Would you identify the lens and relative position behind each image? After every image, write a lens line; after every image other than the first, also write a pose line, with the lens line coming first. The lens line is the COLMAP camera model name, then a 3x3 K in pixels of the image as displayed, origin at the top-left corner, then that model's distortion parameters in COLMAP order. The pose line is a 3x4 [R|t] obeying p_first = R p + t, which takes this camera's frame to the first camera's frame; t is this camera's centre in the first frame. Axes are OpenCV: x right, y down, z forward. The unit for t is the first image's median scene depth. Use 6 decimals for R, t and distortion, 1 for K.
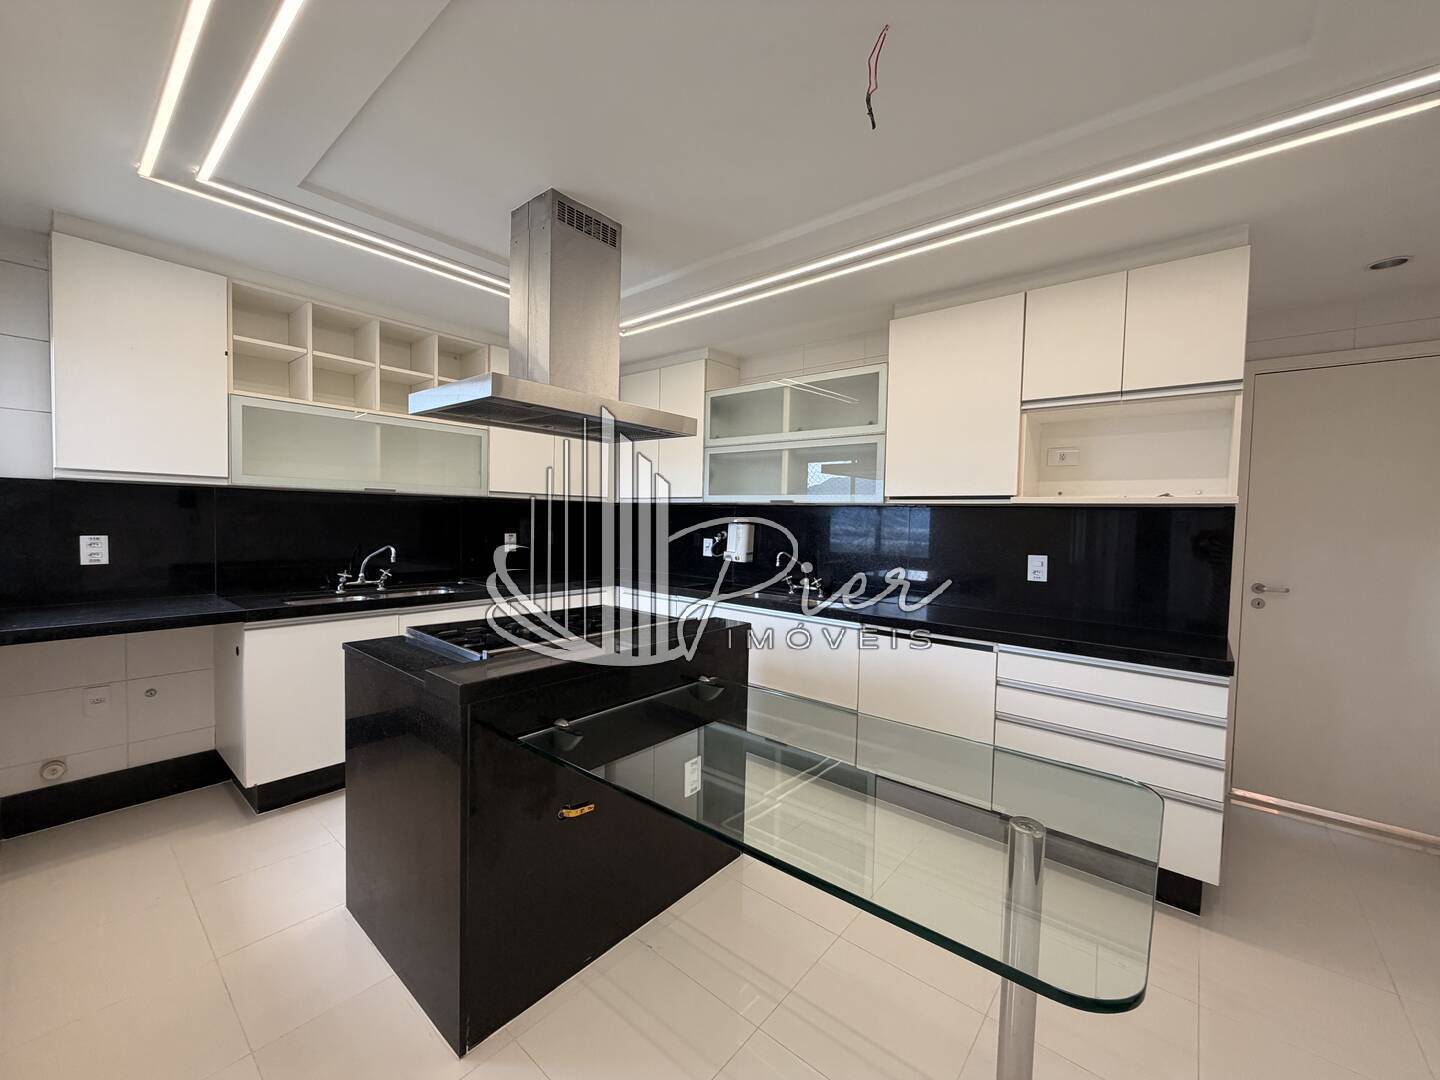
lens RADIAL K [[573.7, 0, 720.0], [0, 573.7, 540.0], [0, 0, 1]] dist [-0.000034, -0.000099]
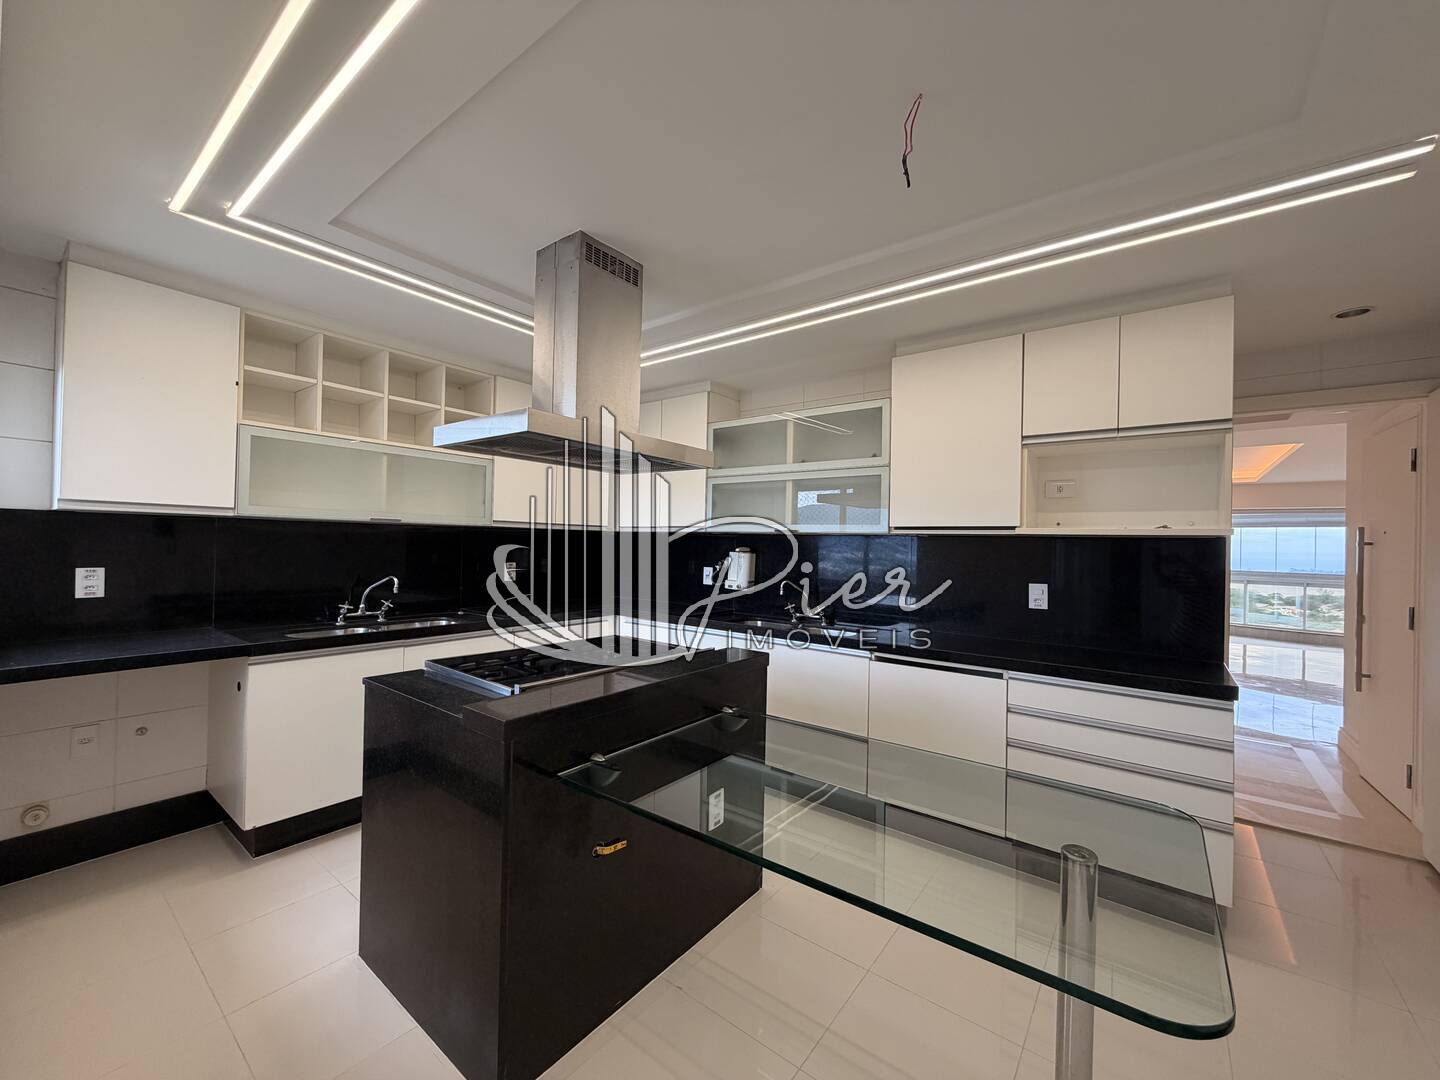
lens RADIAL K [[571.5, 0, 720.0], [0, 571.5, 540.0], [0, 0, 1]] dist [-0.000973, 0.000119]
pose [[0.999155, -0.001048, 0.041081, -0.065746], [0.002887, 0.998996, -0.044710, -0.008055], [-0.040993, 0.044790, 0.998155, -0.007959]]
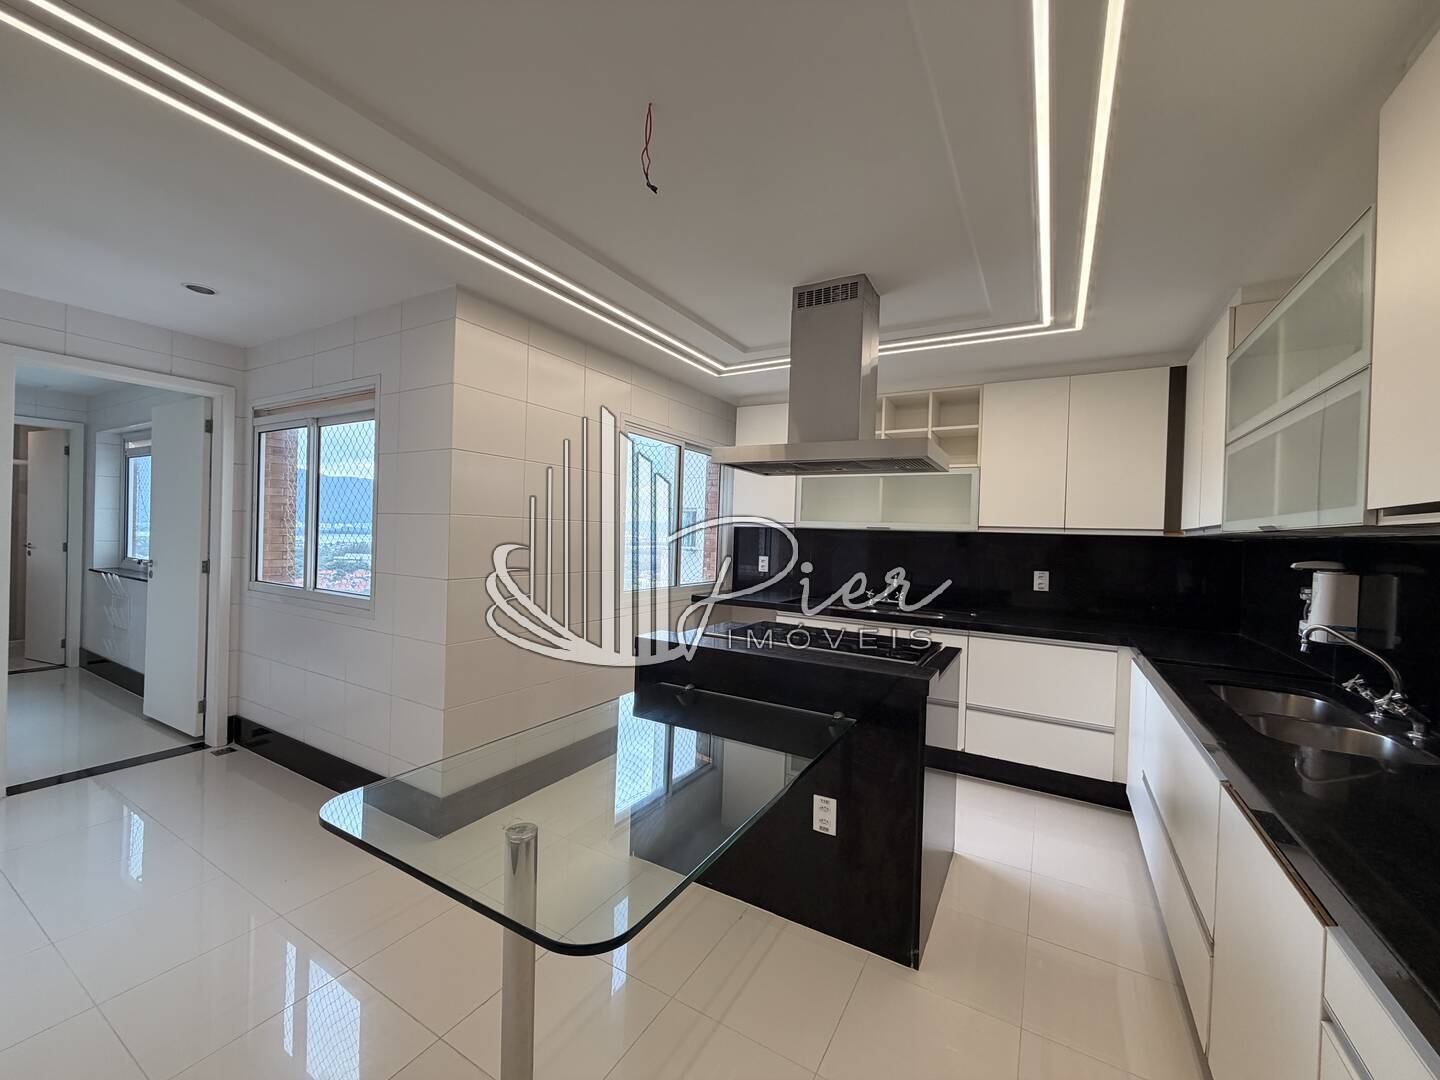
lens RADIAL K [[573.7, 0, 720.0], [0, 573.7, 540.0], [0, 0, 1]] dist [-0.000034, -0.000099]
pose [[0.172657, -0.007474, -0.984954, 0.714761], [-0.066727, 0.997585, -0.019267, -0.013683], [0.982719, 0.069049, 0.171741, 0.507138]]
